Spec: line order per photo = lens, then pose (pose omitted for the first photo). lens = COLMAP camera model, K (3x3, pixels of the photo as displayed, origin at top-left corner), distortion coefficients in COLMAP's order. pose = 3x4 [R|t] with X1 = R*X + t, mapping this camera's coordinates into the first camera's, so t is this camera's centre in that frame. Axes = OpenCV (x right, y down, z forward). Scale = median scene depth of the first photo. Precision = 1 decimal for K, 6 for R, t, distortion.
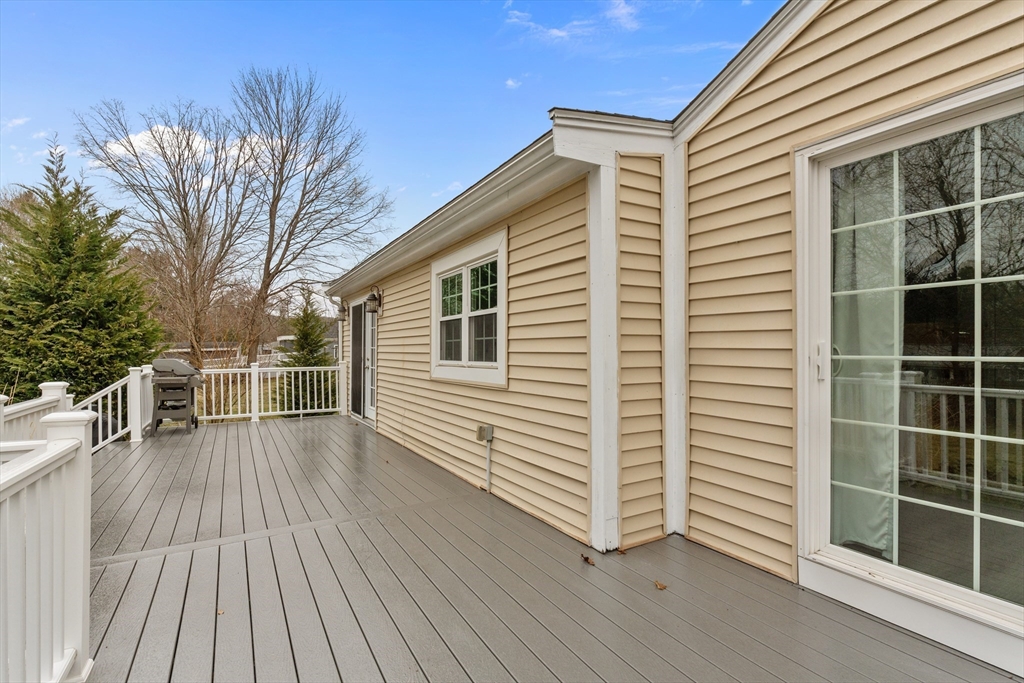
lens RADIAL K [[482.8, 0, 512.0], [0, 482.8, 341.5], [0, 0, 1]] dist [-0.001128, 0.000298]
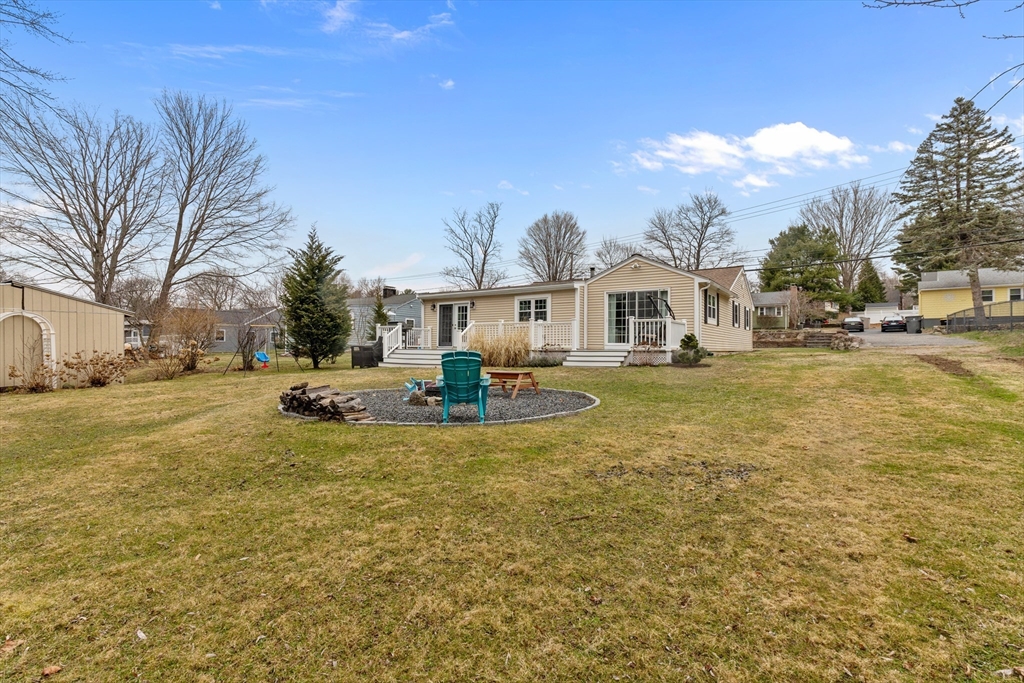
lens RADIAL K [[482.8, 0, 512.0], [0, 482.8, 341.5], [0, 0, 1]] dist [-0.001128, 0.000298]
pose [[0.890070, 0.011001, 0.455690, -2.173667], [-0.011270, 0.999934, -0.002125, 0.226555], [-0.455684, -0.003244, 0.890136, -2.668553]]
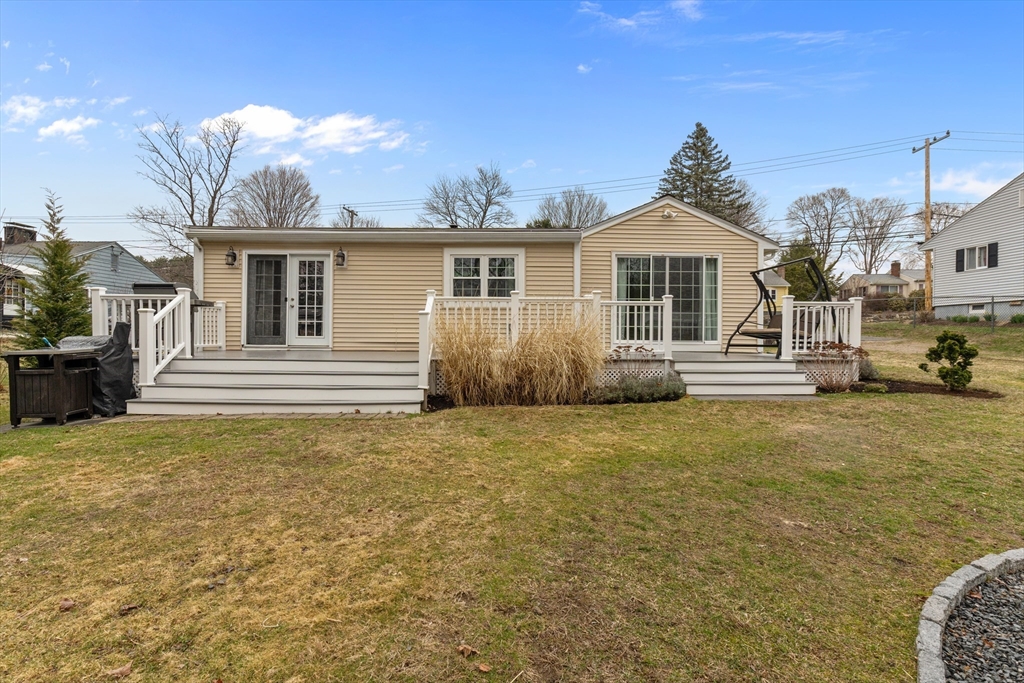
lens RADIAL K [[482.8, 0, 512.0], [0, 482.8, 341.5], [0, 0, 1]] dist [-0.001128, 0.000298]
pose [[0.484325, -0.011481, 0.874813, -1.985182], [-0.018212, 0.999565, 0.023201, 0.185502], [-0.874699, -0.027169, 0.483905, -0.197843]]
